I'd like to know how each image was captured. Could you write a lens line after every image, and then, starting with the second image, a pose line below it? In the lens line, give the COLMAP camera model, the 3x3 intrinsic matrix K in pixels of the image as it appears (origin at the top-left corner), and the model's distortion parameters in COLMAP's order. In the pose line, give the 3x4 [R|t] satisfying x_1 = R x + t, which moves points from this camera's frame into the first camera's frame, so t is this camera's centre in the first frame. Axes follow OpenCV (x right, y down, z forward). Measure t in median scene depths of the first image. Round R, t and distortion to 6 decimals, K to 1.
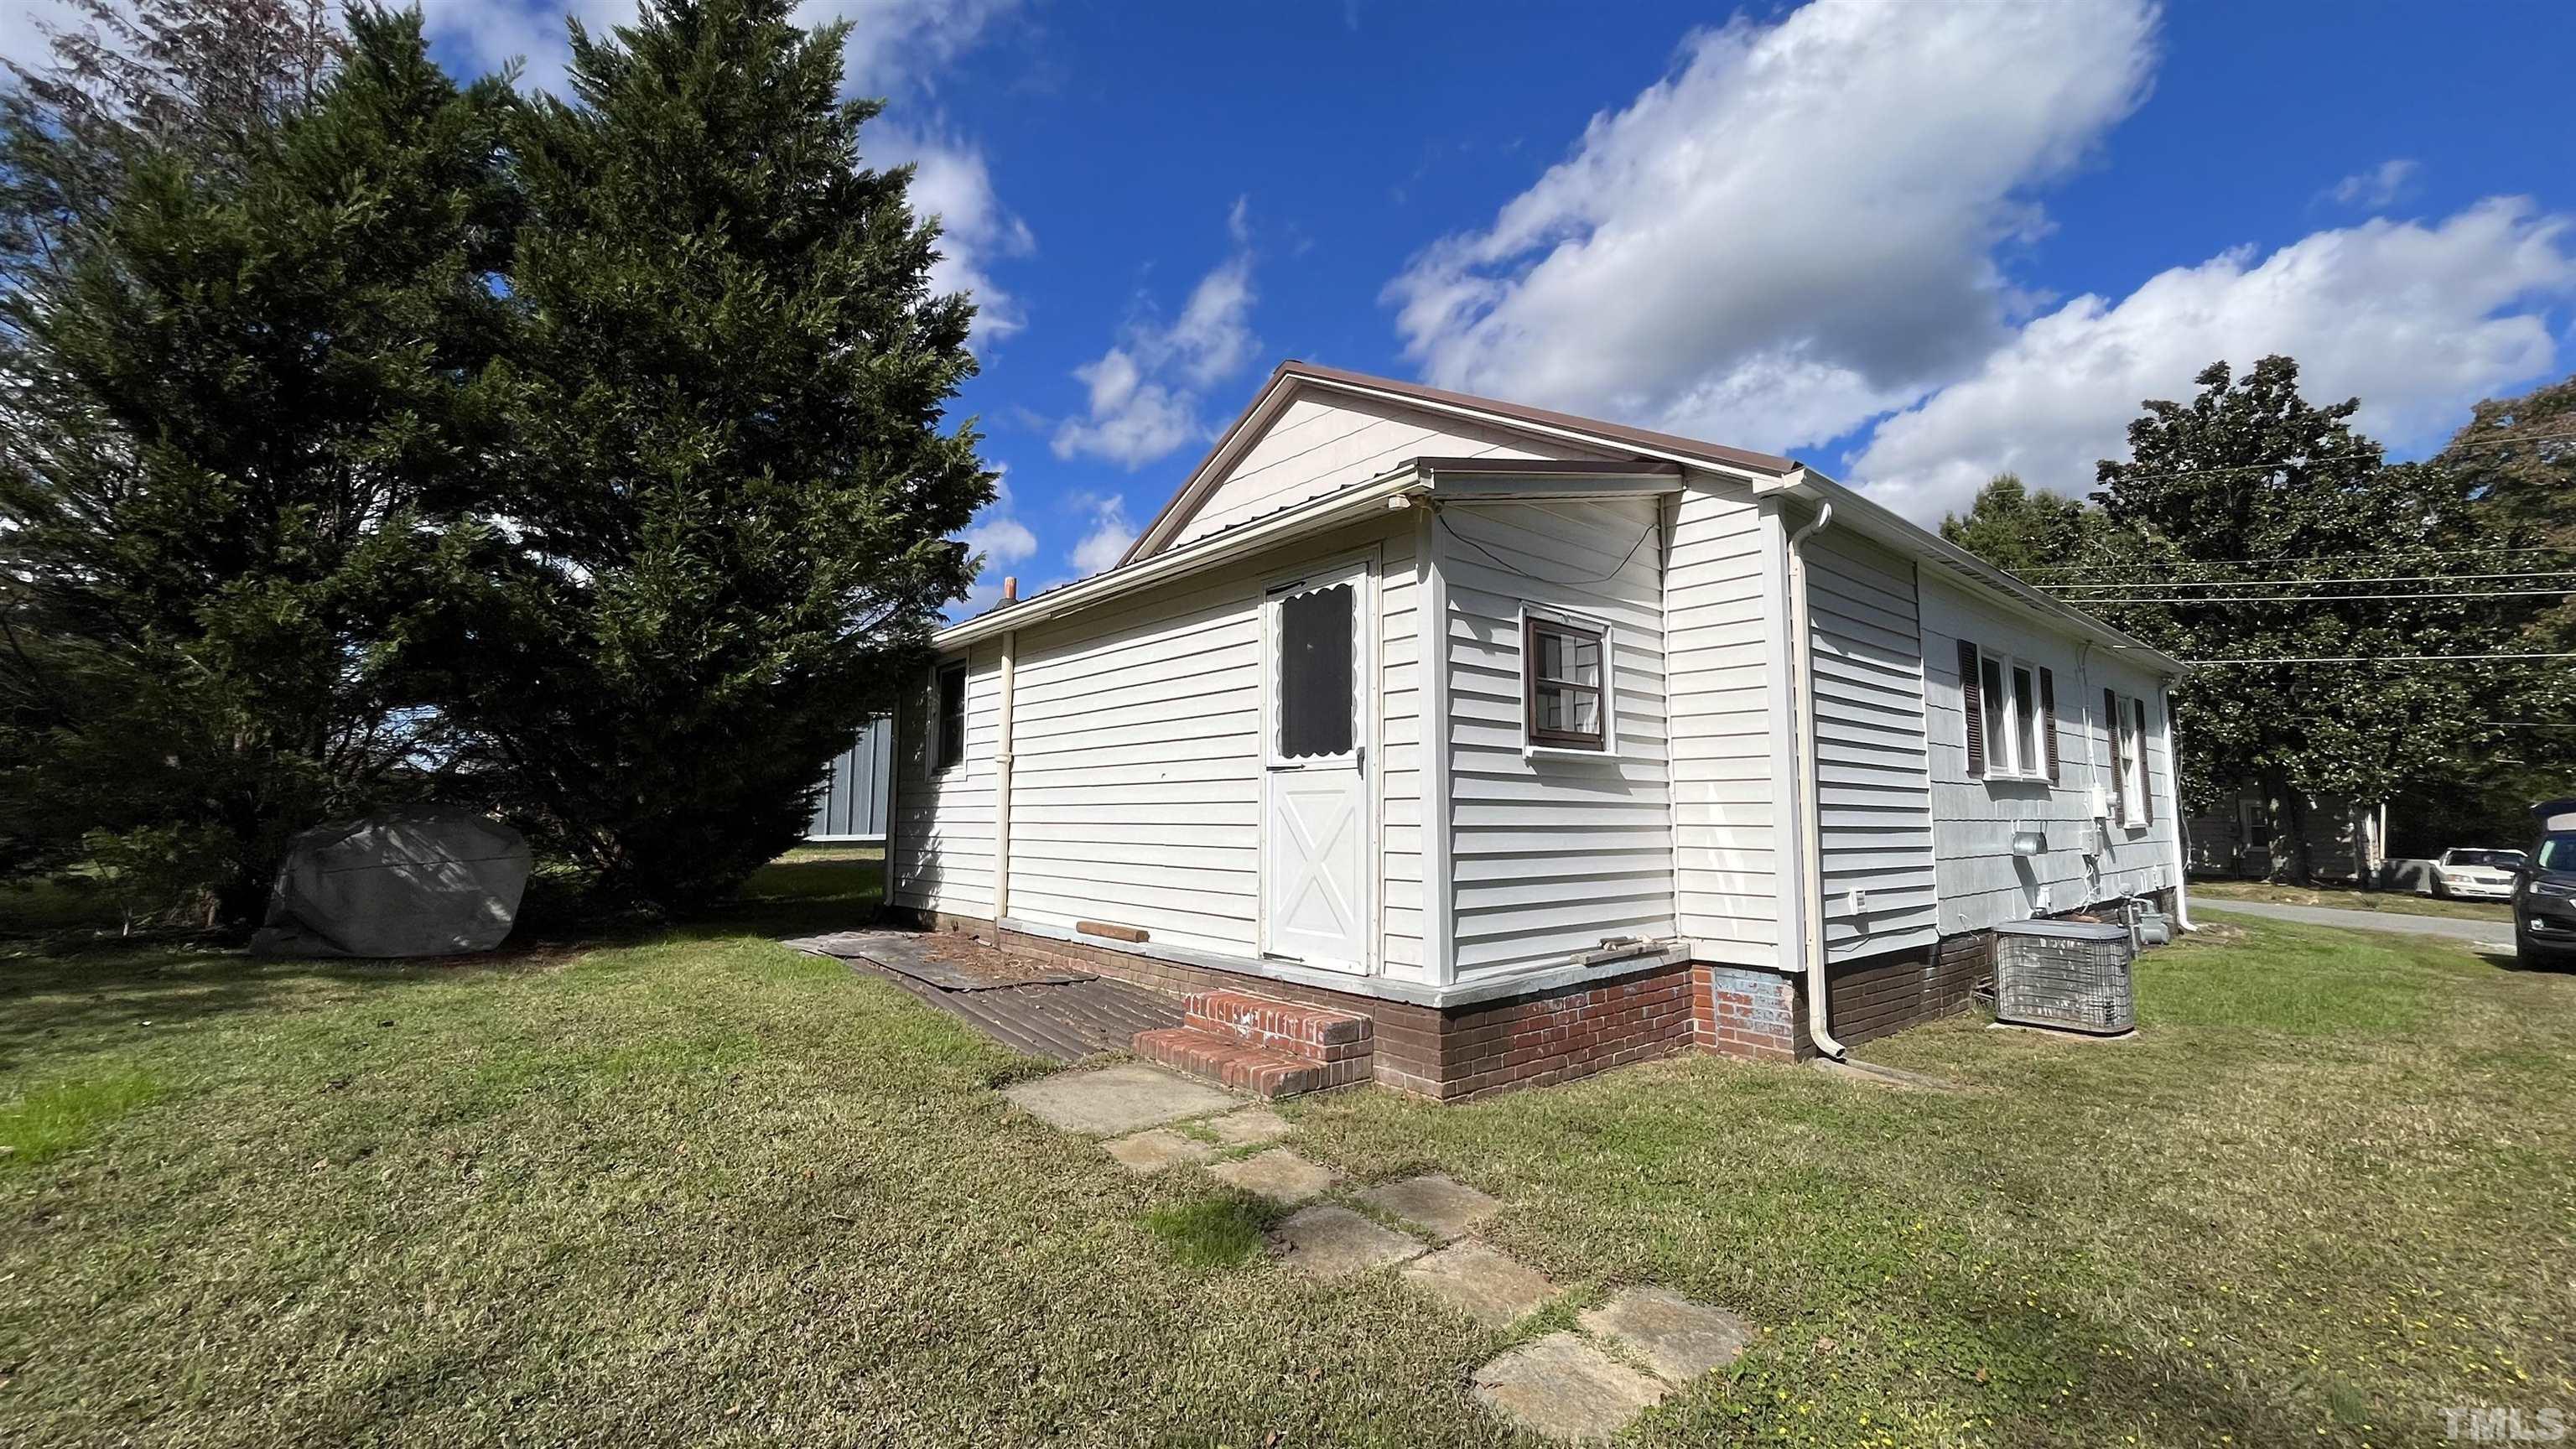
lens RADIAL K [[1039.9, 0, 1287.7], [0, 1039.9, 715.4], [0, 0, 1]] dist [-0.001438, -0.000887]
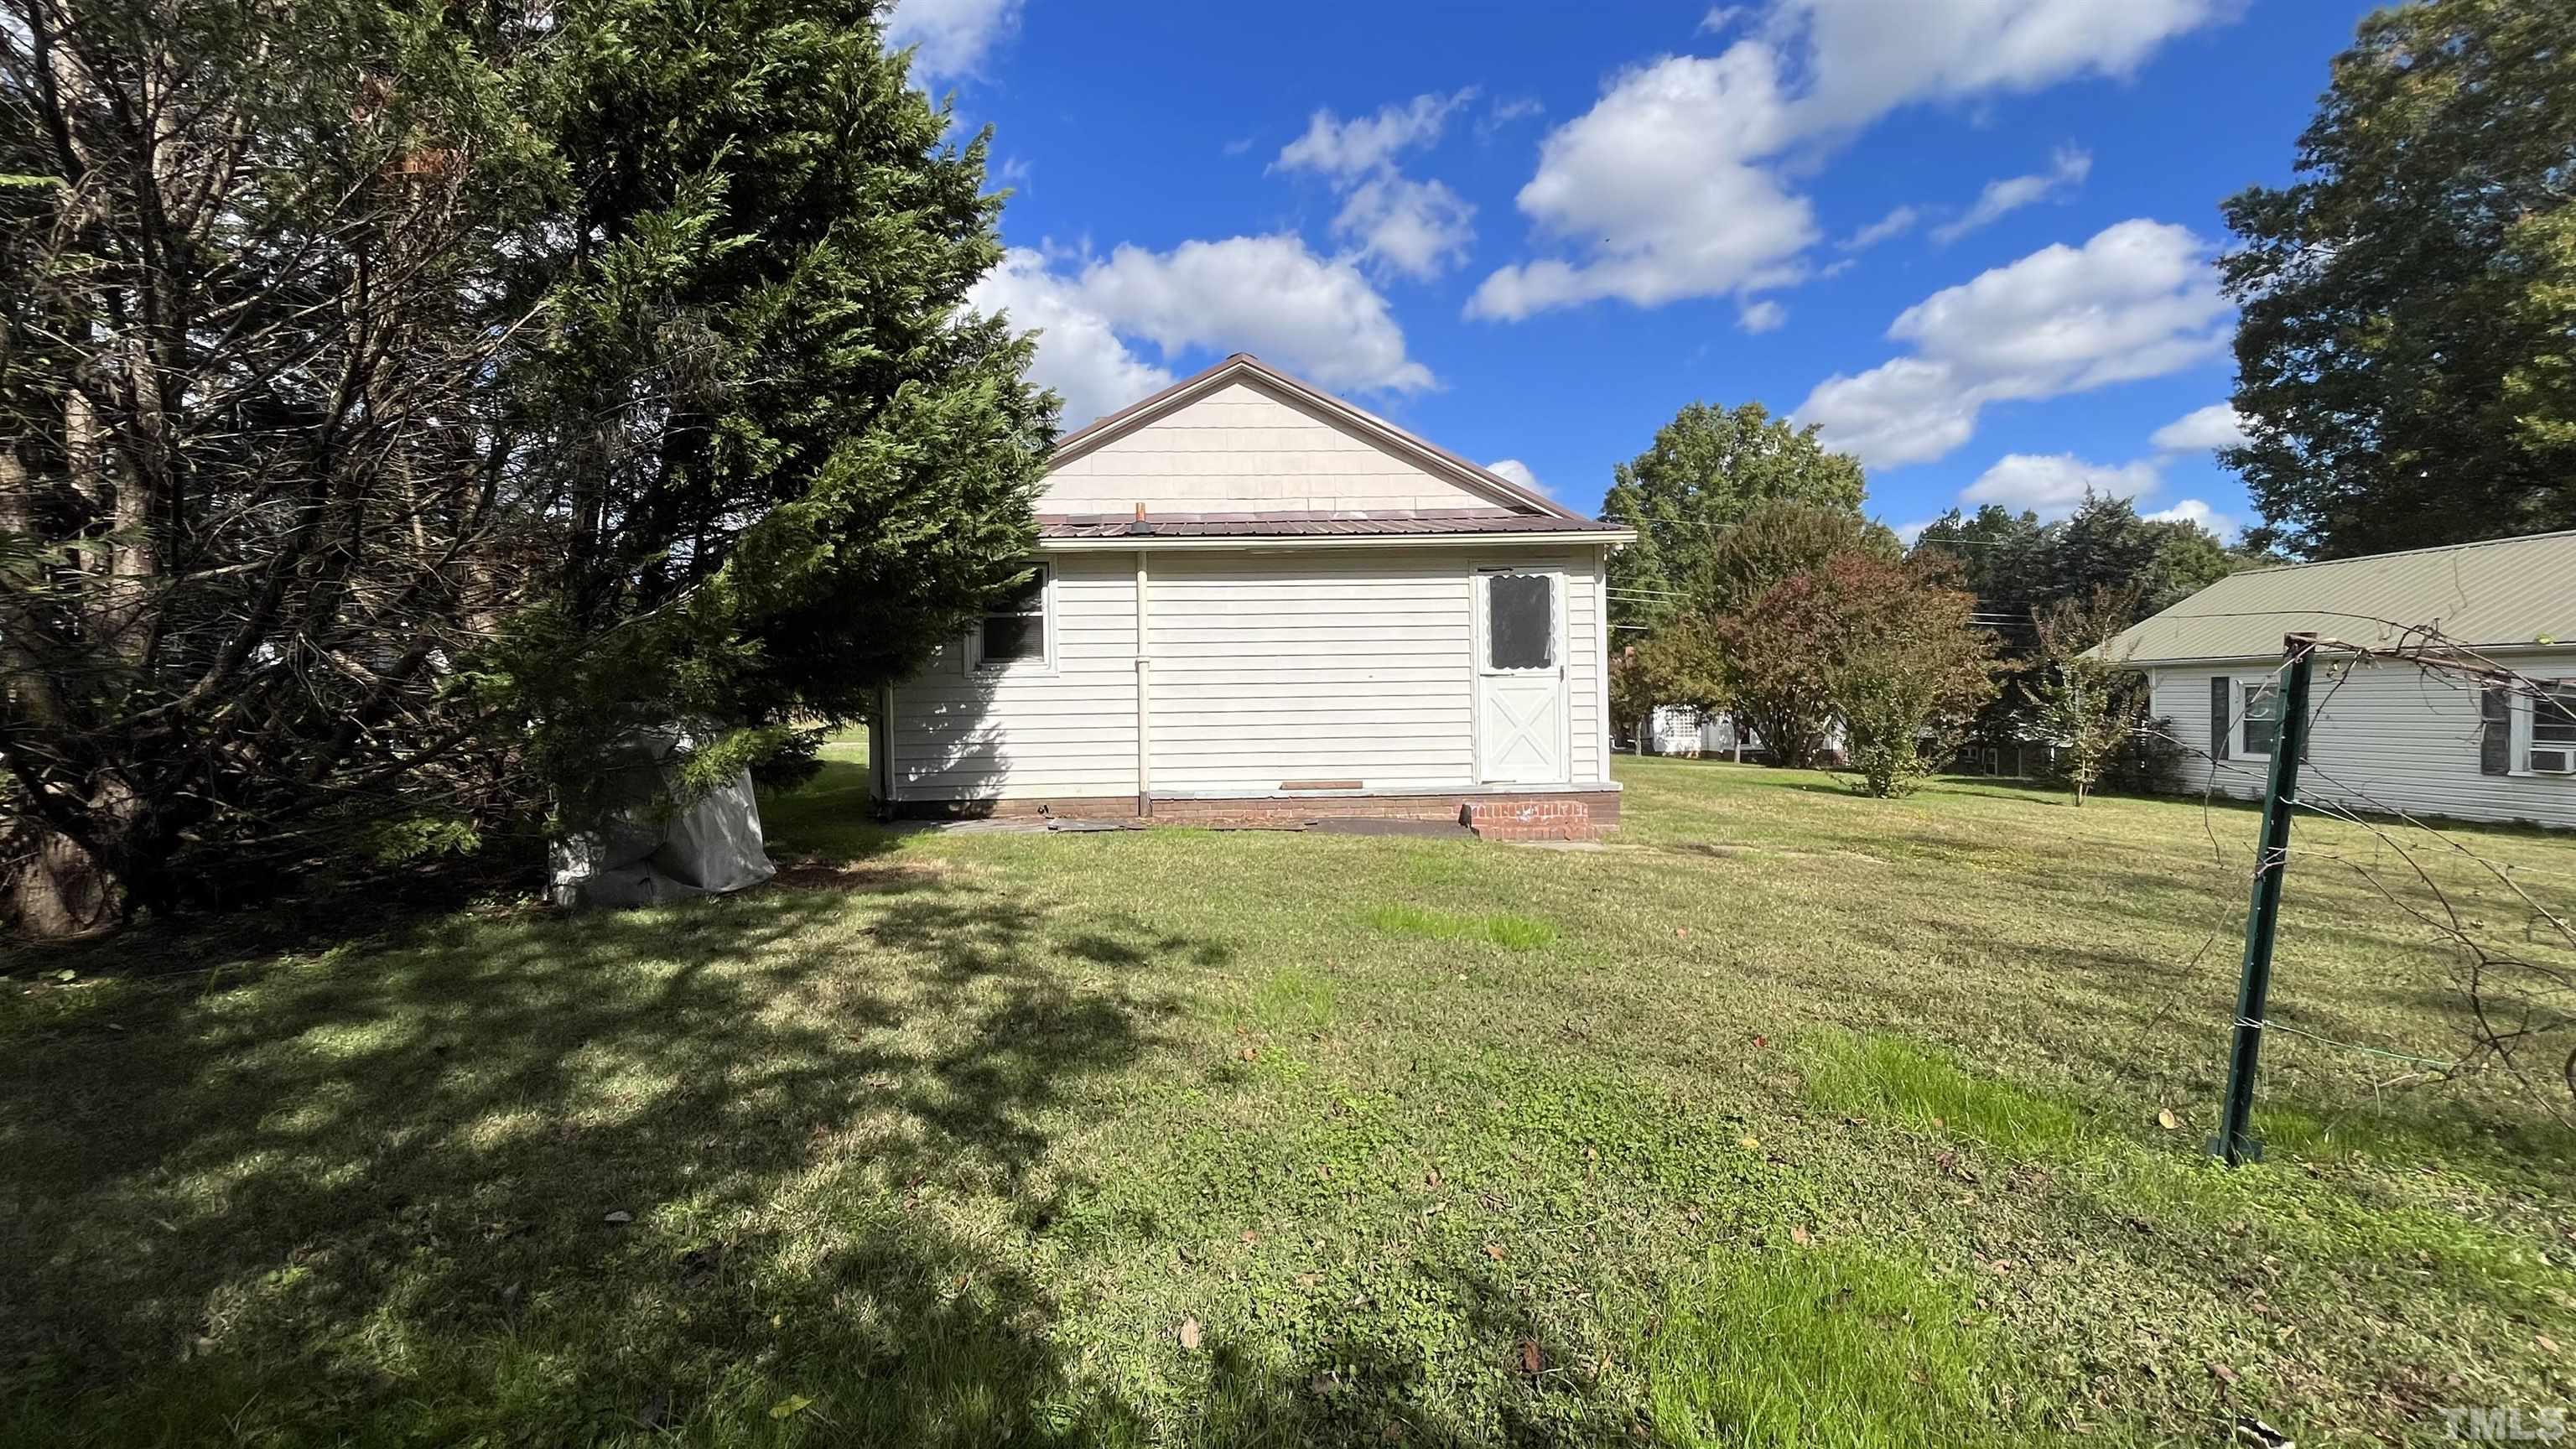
lens RADIAL K [[1039.9, 0, 1285.6], [0, 1039.9, 728.2], [0, 0, 1]] dist [-0.001438, -0.000887]
pose [[0.596297, -0.029084, 0.802237, -1.560138], [-0.064169, 0.994419, 0.083747, 0.015335], [-0.800195, -0.101417, 0.591103, 0.234458]]
